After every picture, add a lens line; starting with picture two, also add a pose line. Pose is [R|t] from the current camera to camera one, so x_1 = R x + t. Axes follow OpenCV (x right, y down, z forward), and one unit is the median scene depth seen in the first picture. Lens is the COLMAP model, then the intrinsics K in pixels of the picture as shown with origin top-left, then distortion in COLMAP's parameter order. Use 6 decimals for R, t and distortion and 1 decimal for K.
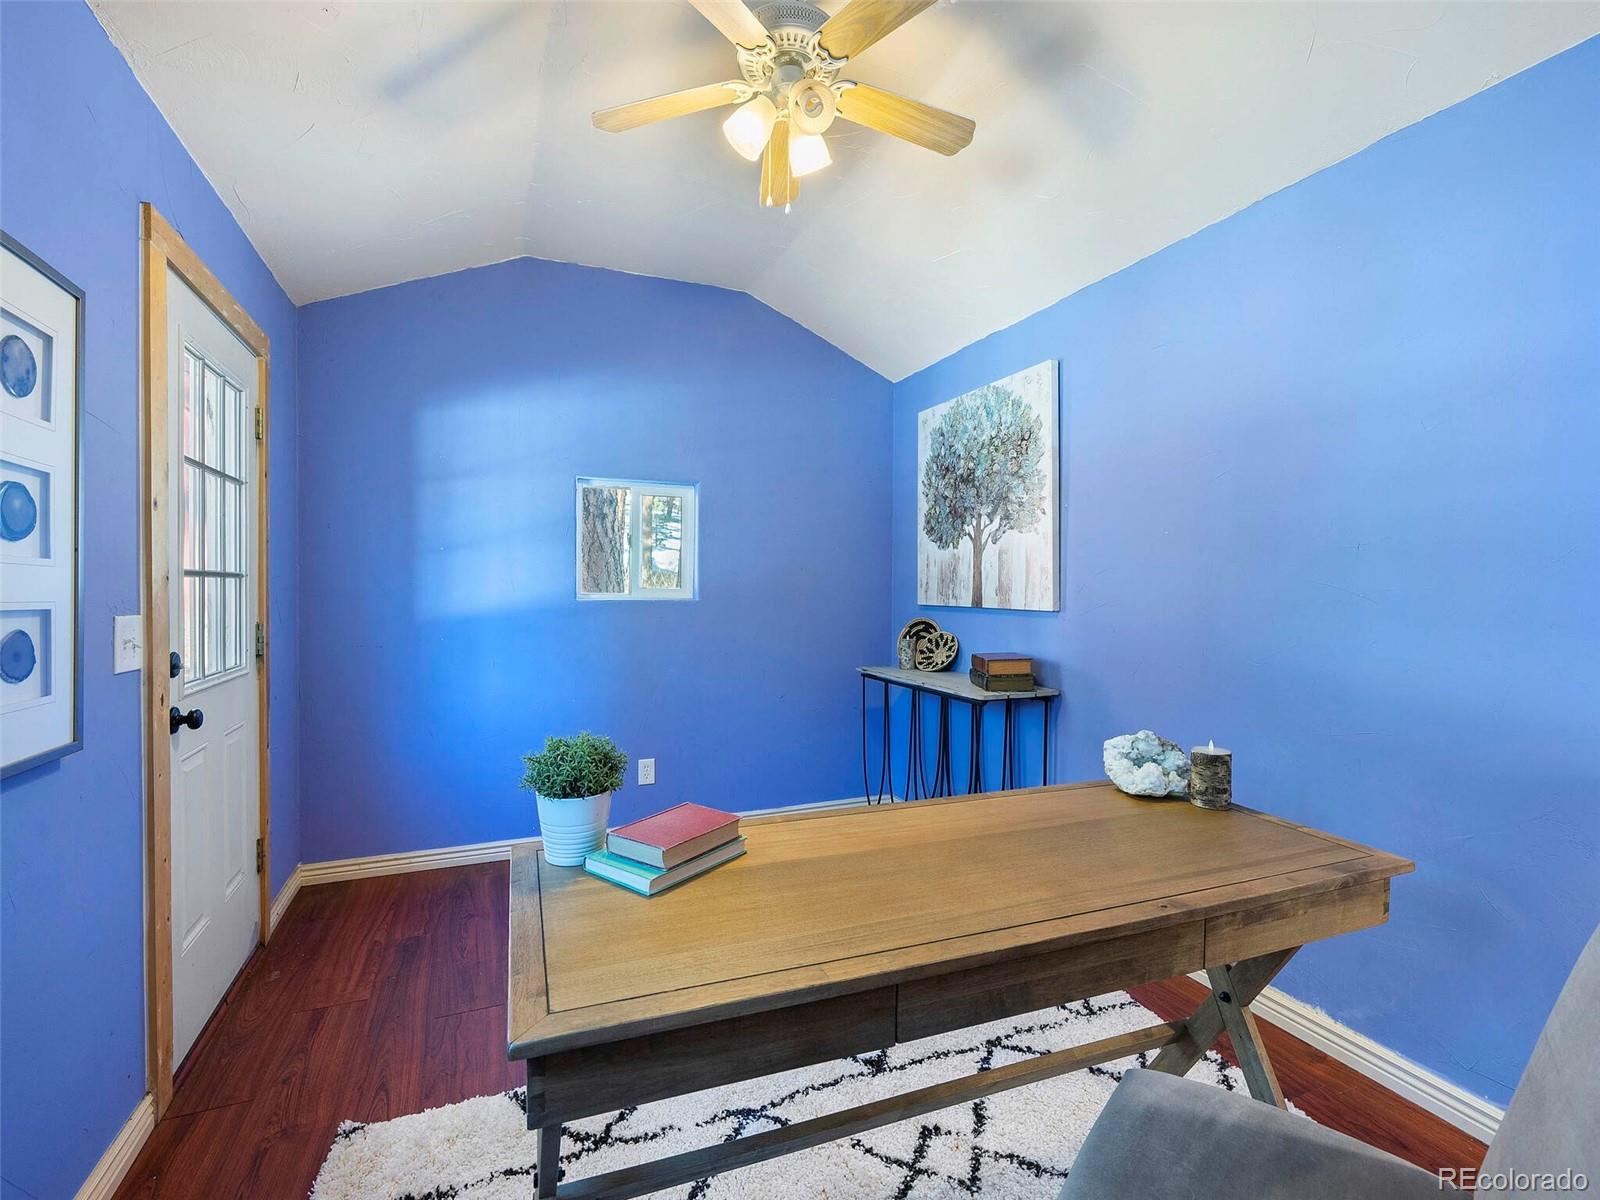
lens RADIAL K [[644.4, 0, 800.0], [0, 644.4, 600.0], [0, 0, 1]] dist [0.000480, 0.000071]
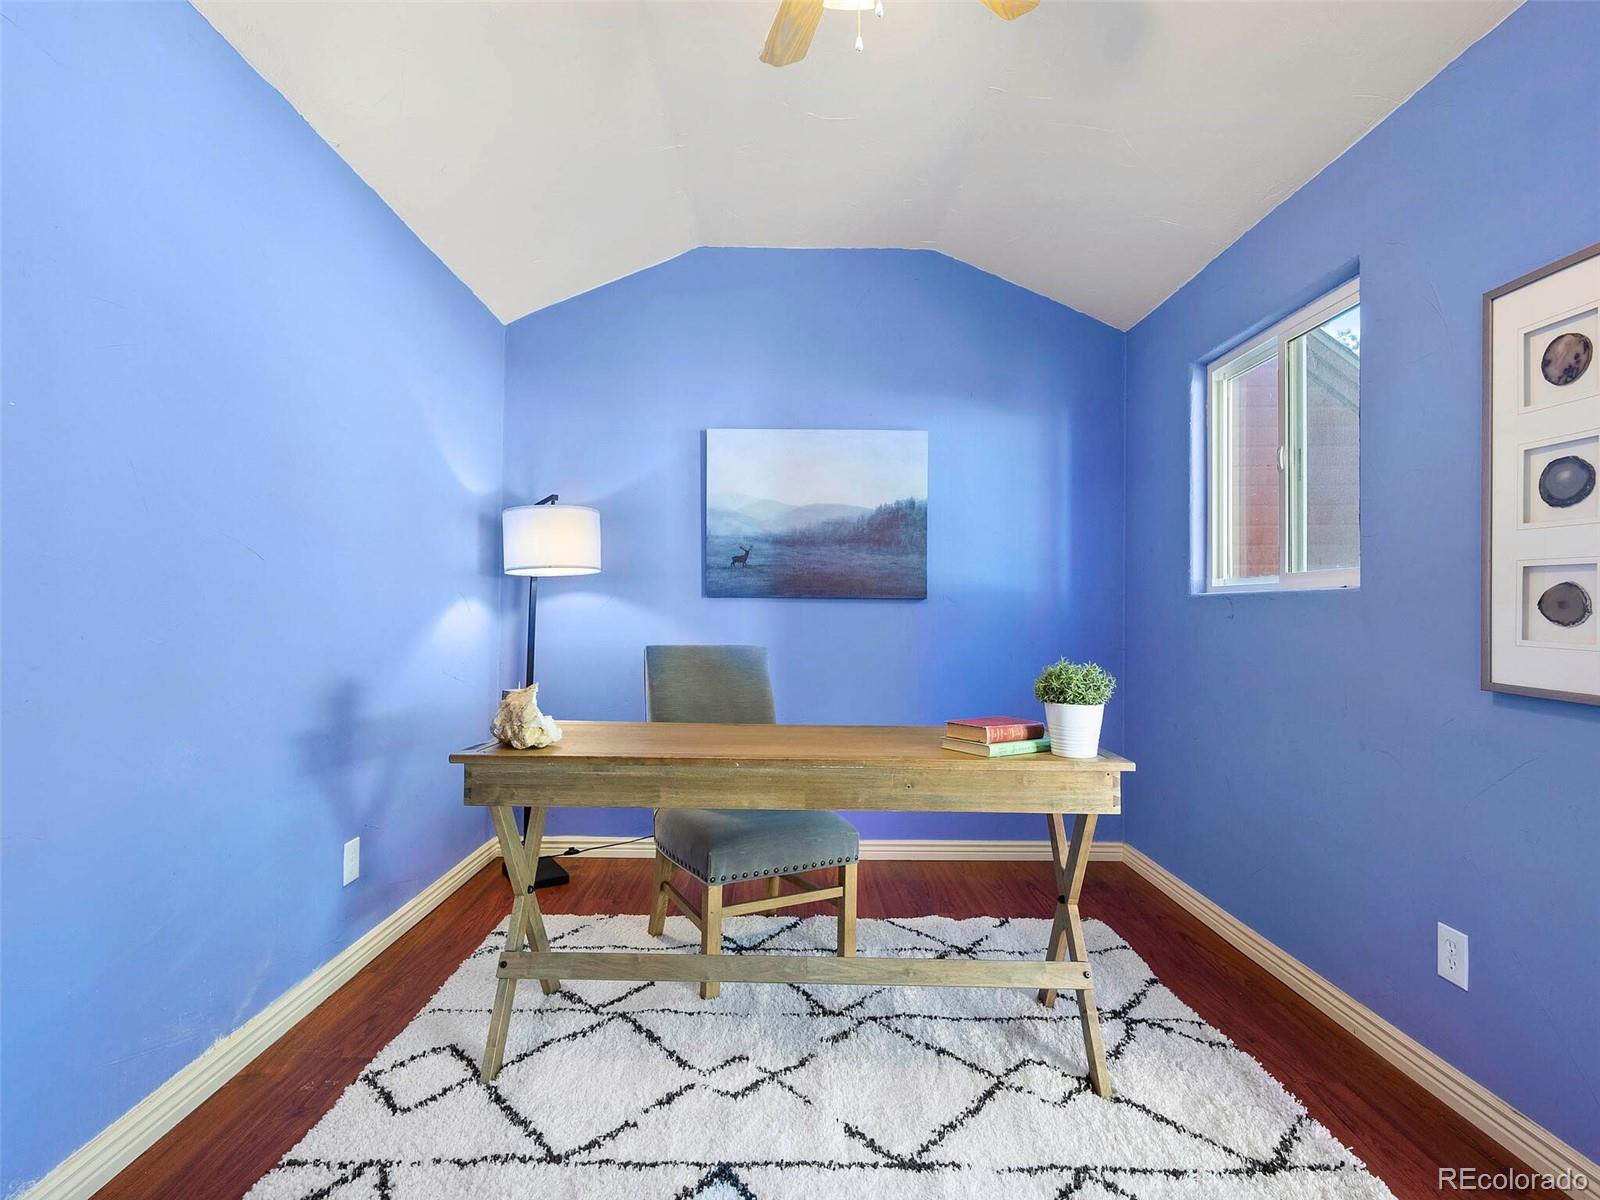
lens RADIAL K [[705.8, 0, 800.0], [0, 705.8, 600.0], [0, 0, 1]] dist [-0.001058, -0.000193]
pose [[-0.908161, -0.009950, 0.418503, -0.331331], [-0.009721, 0.999949, 0.002678, 0.062190], [-0.418508, -0.001636, -0.908212, 1.901424]]
